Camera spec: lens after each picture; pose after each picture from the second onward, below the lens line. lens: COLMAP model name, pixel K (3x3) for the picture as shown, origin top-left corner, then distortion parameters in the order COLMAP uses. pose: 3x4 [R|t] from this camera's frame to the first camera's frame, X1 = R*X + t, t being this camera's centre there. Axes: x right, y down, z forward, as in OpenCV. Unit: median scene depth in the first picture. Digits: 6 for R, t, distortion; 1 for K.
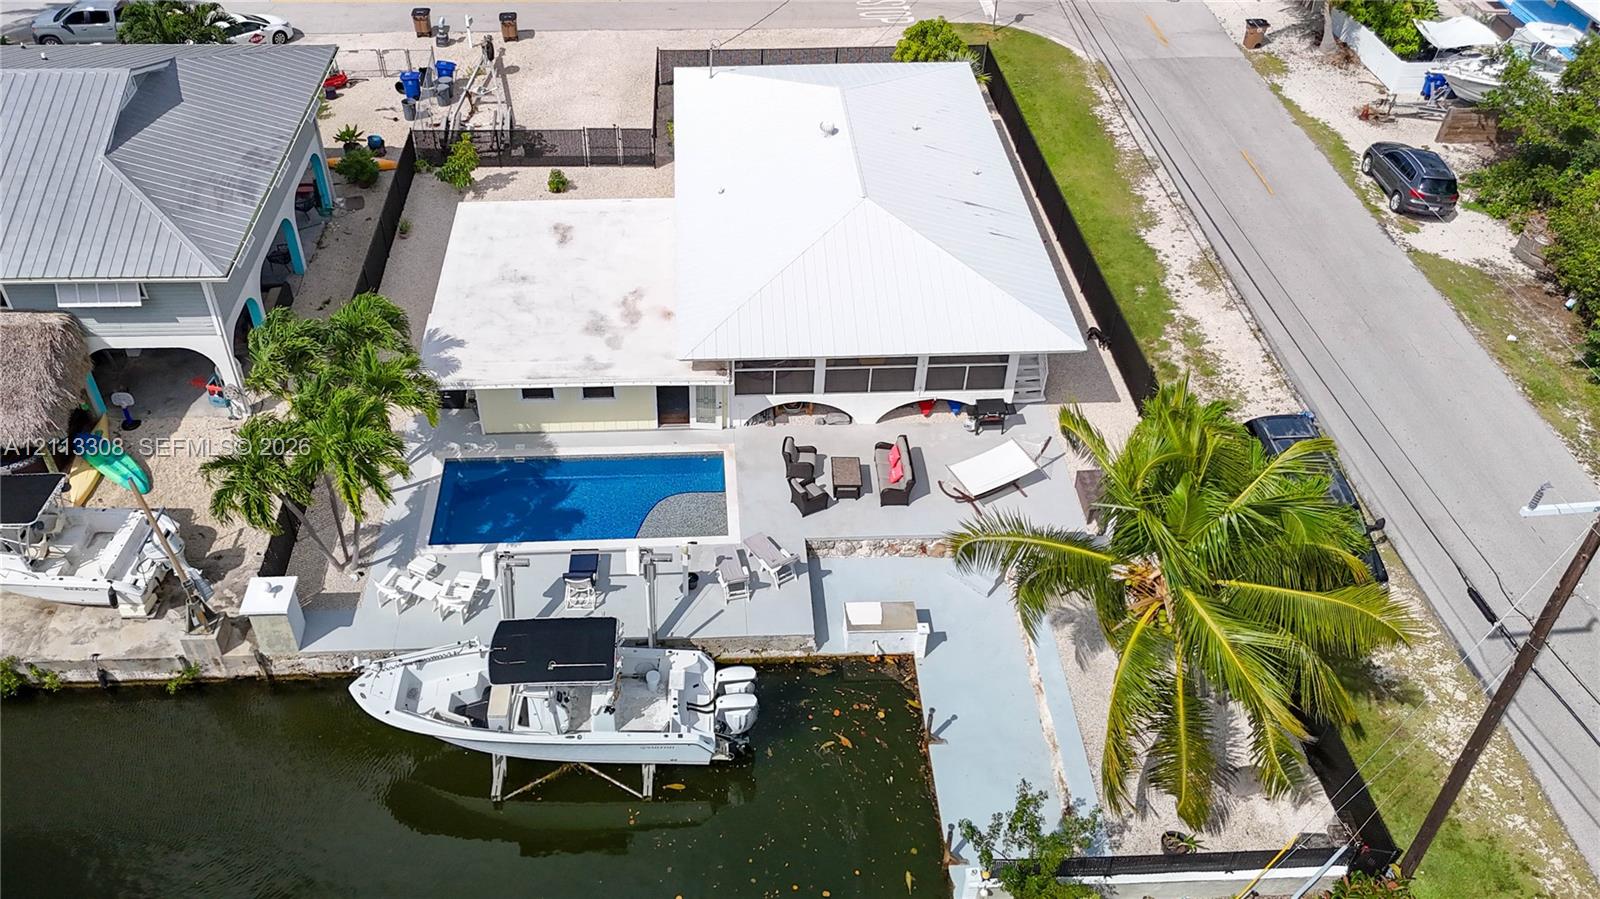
lens RADIAL K [[1274.5, 0, 741.1], [0, 1274.5, 412.5], [0, 0, 1]] dist [0.067457, -0.052119]
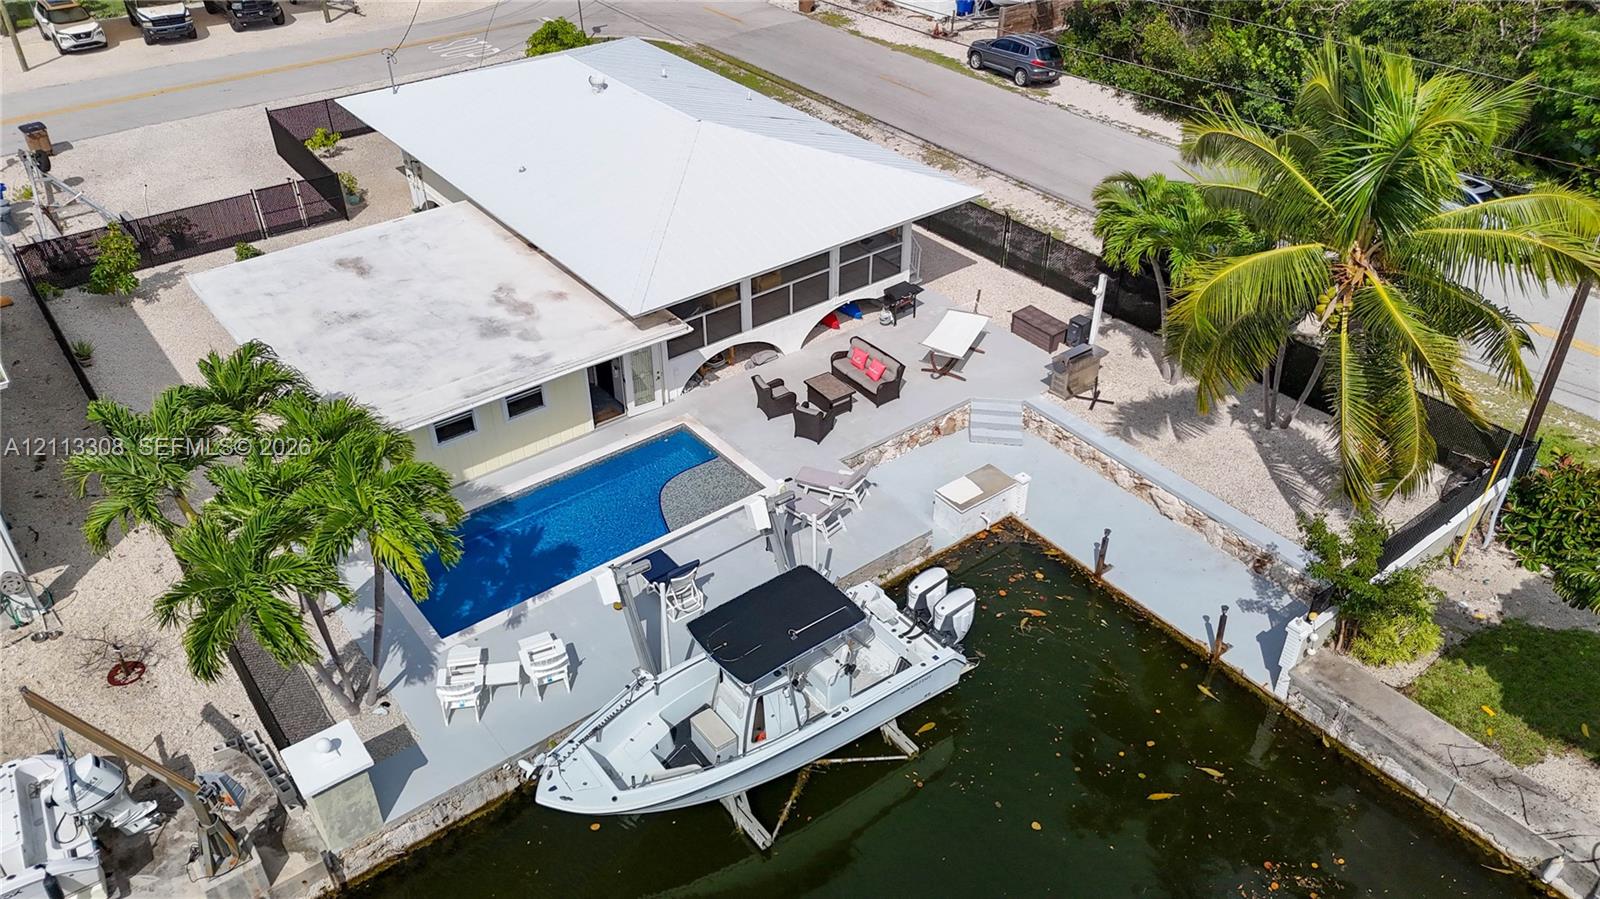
lens RADIAL K [[1181.7, 0, 800.0], [0, 1181.7, 449.5], [0, 0, 1]] dist [0.080414, -0.078448]
pose [[0.814549, -0.340167, 0.469890, -0.327647], [0.374464, 0.926982, 0.021939, 0.058046], [-0.443042, 0.158086, 0.882452, 0.253423]]
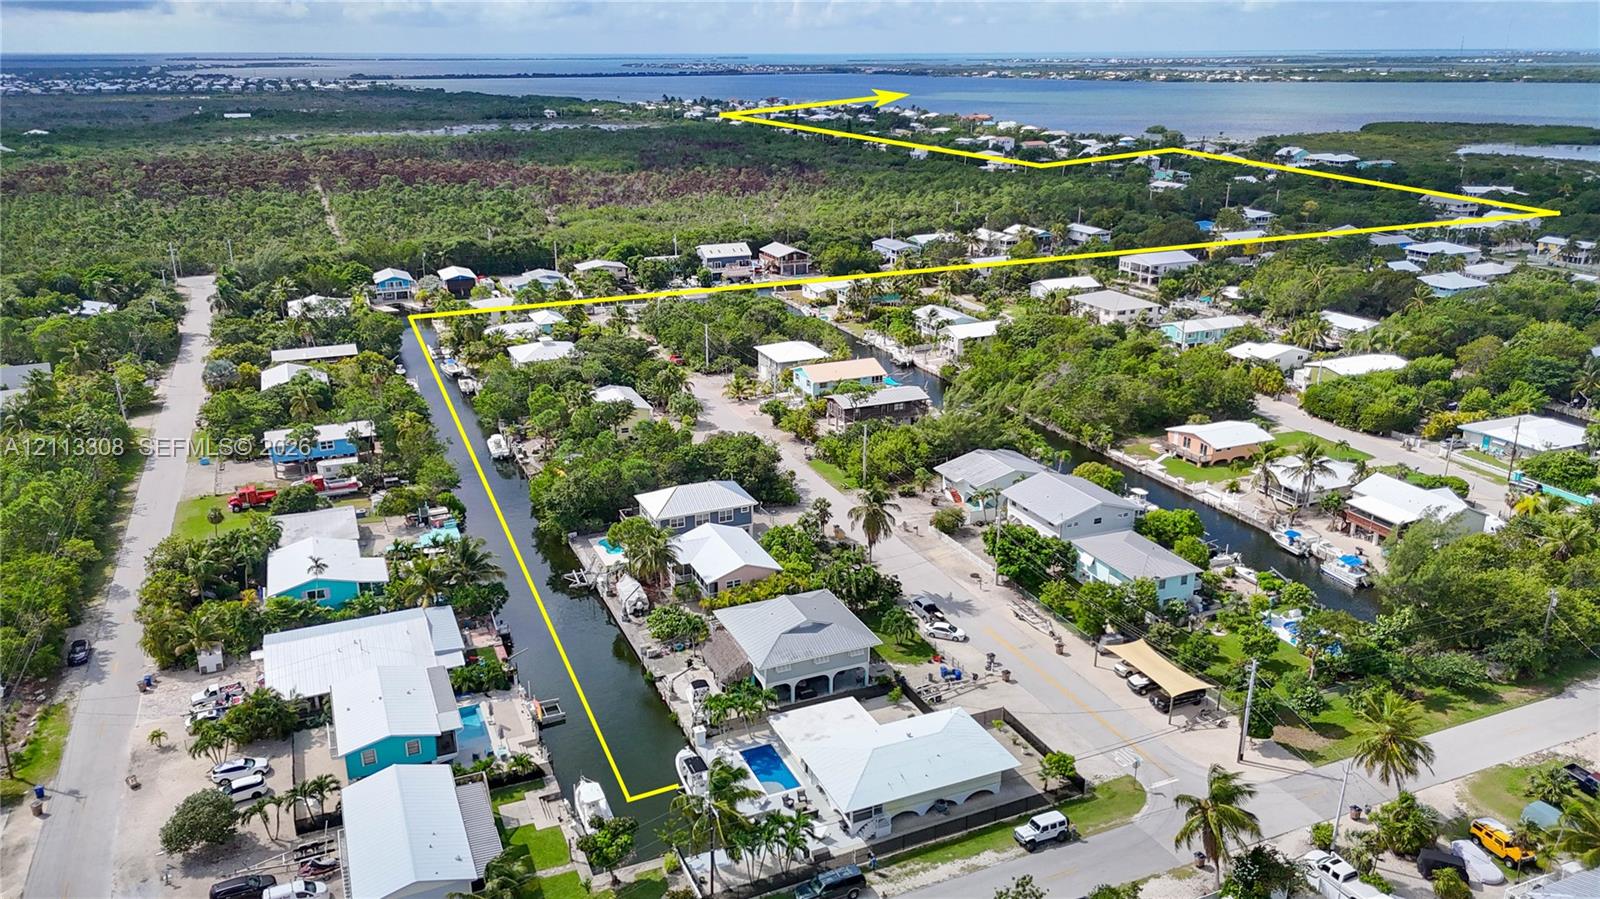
lens RADIAL K [[1181.7, 0, 800.0], [0, 1181.7, 449.5], [0, 0, 1]] dist [0.080414, -0.078448]
pose [[0.357559, 0.297407, -0.885269, 2.420980], [-0.588498, 0.807797, 0.033687, -0.765202], [0.725136, 0.508934, 0.463858, -0.871794]]
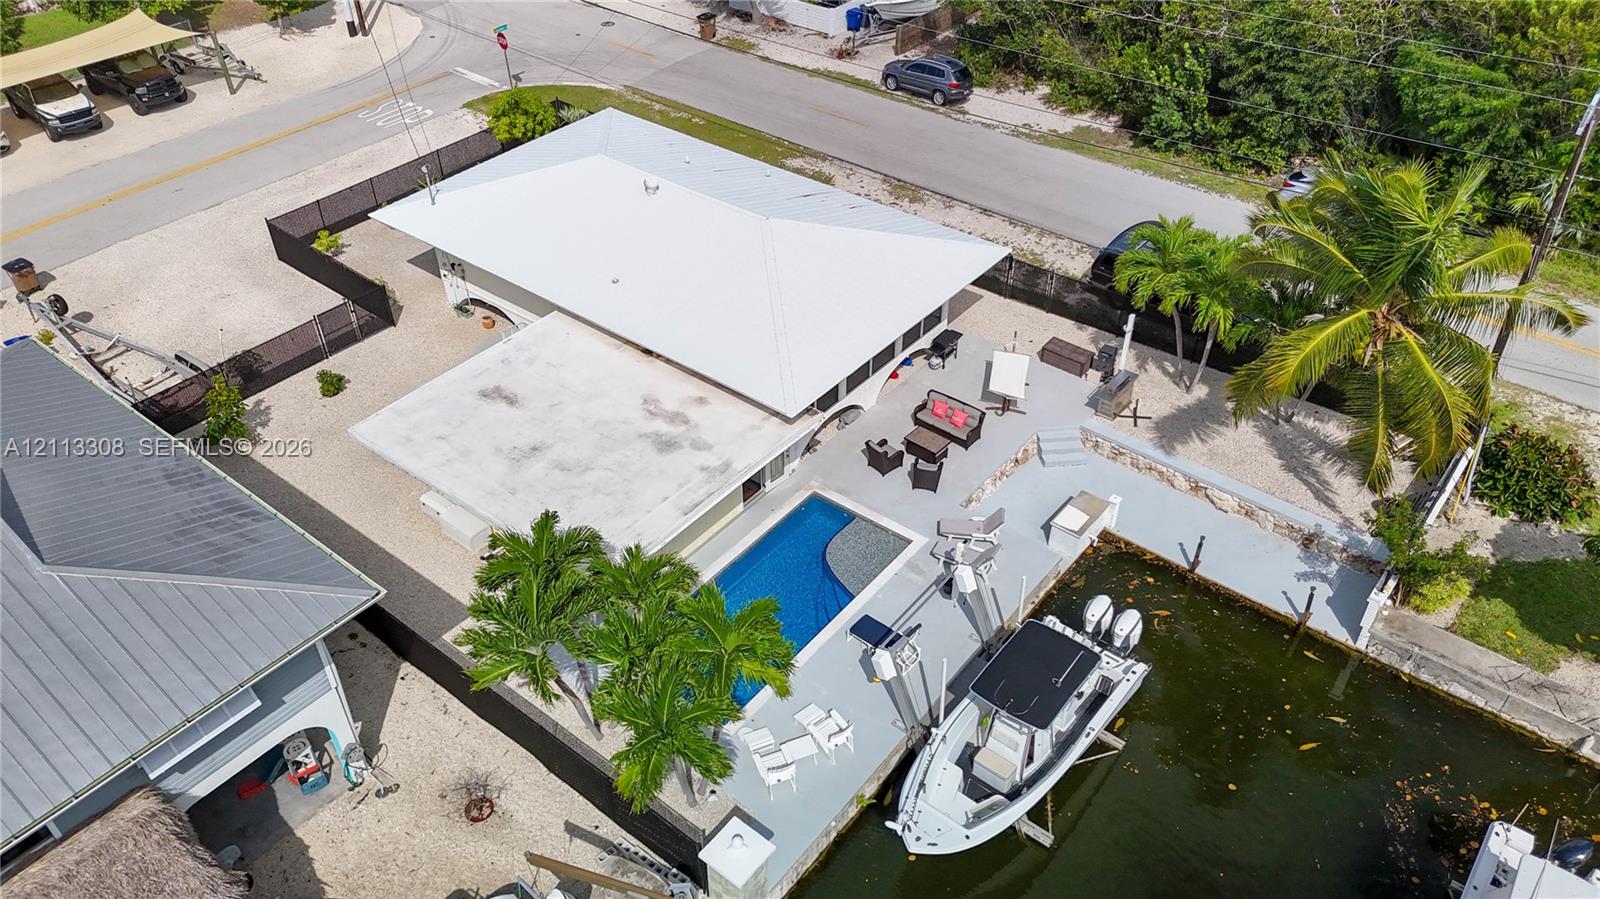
lens RADIAL K [[1181.7, 0, 800.0], [0, 1181.7, 449.5], [0, 0, 1]] dist [0.080414, -0.078448]
pose [[0.655904, -0.482335, 0.580641, -0.536528], [0.489246, 0.857420, 0.159592, -0.149293], [-0.574830, 0.179399, 0.798365, 0.253490]]
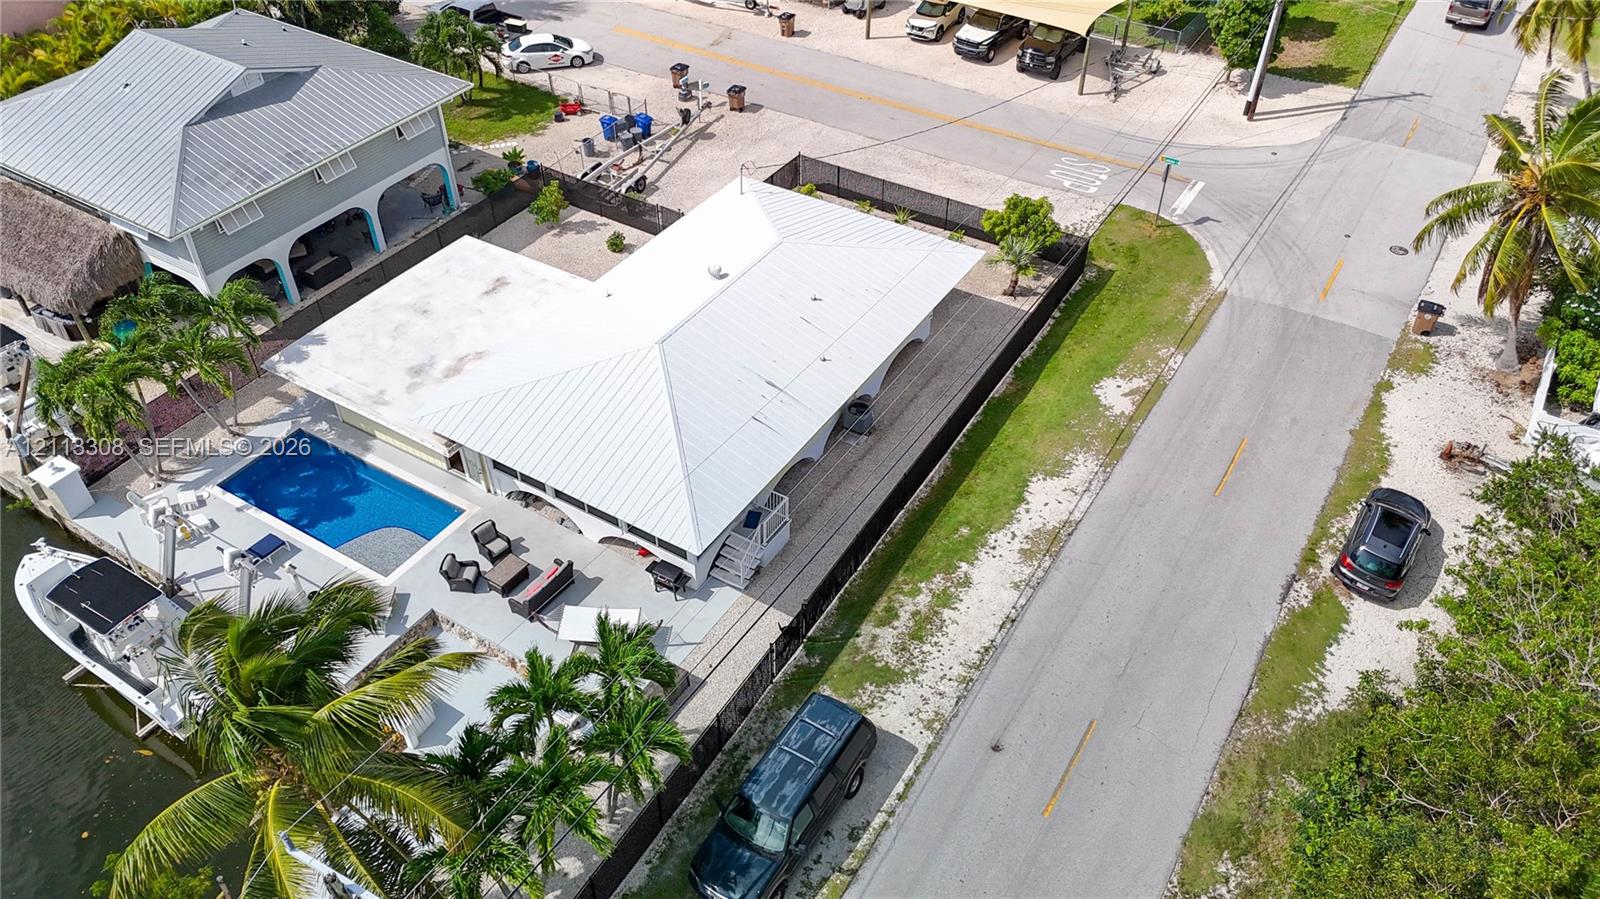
lens RADIAL K [[1181.7, 0, 800.0], [0, 1181.7, 449.5], [0, 0, 1]] dist [0.080414, -0.078448]
pose [[0.822478, 0.370451, -0.431620, 0.659041], [-0.353132, 0.927441, 0.123090, -0.252153], [0.445901, 0.051180, 0.893618, 0.174197]]
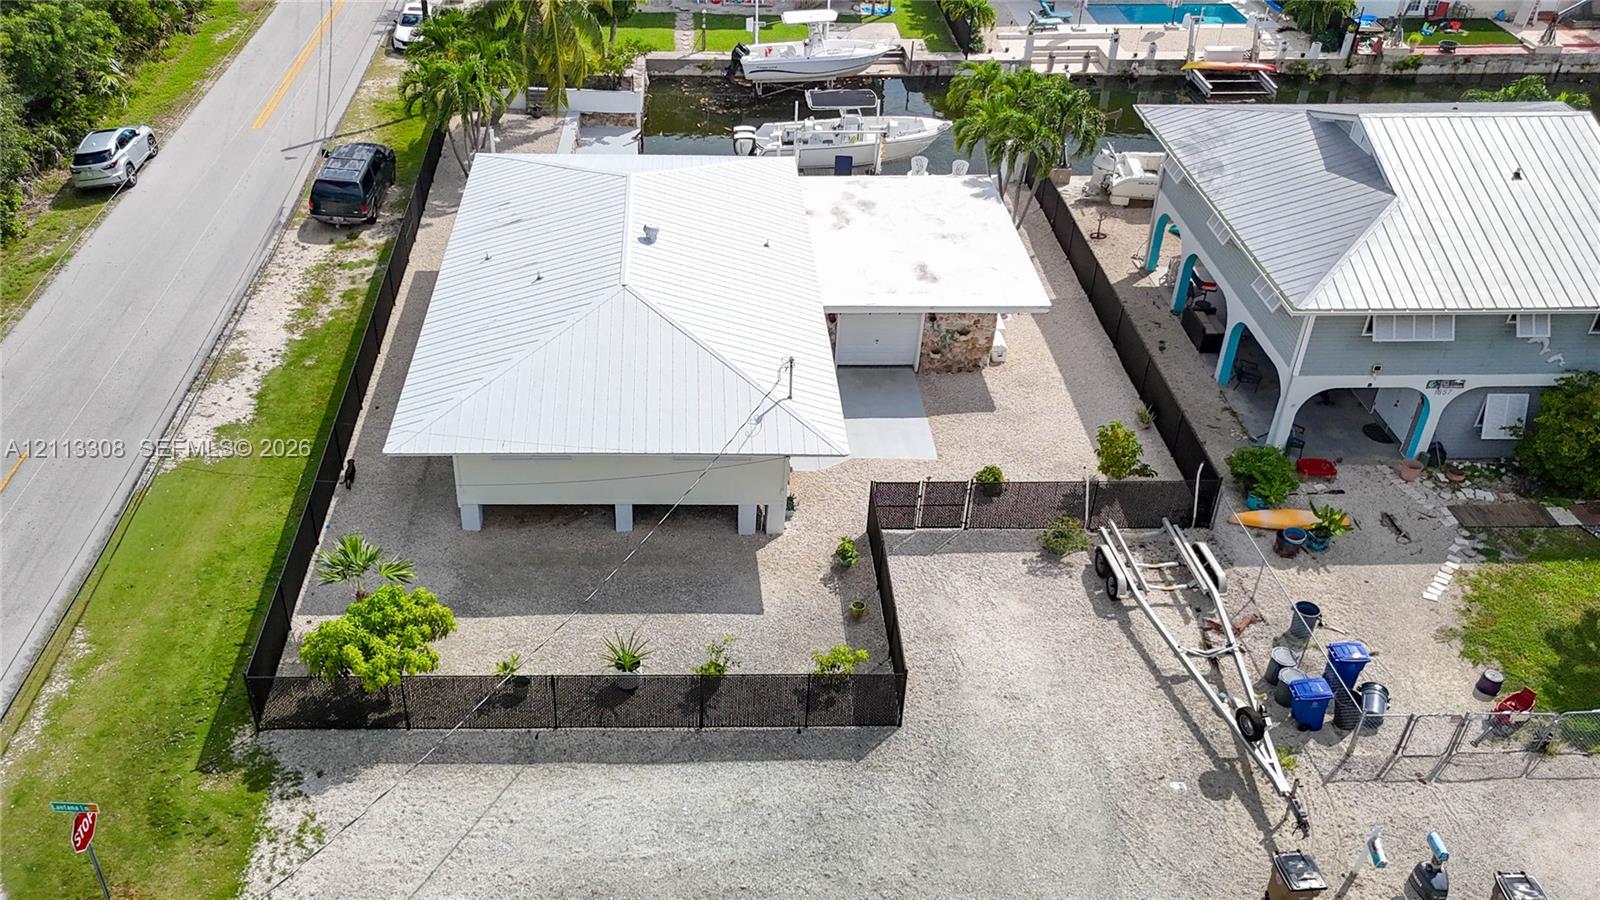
lens RADIAL K [[1351.5, 0, 727.6], [0, 1351.5, 429.0], [0, 0, 1]] dist [0.034757, -0.005852]
pose [[-0.999713, -0.023643, -0.003957, 0.014142], [-0.010570, 0.286595, 0.957994, -1.184523], [-0.021516, 0.957760, -0.286763, 1.527052]]
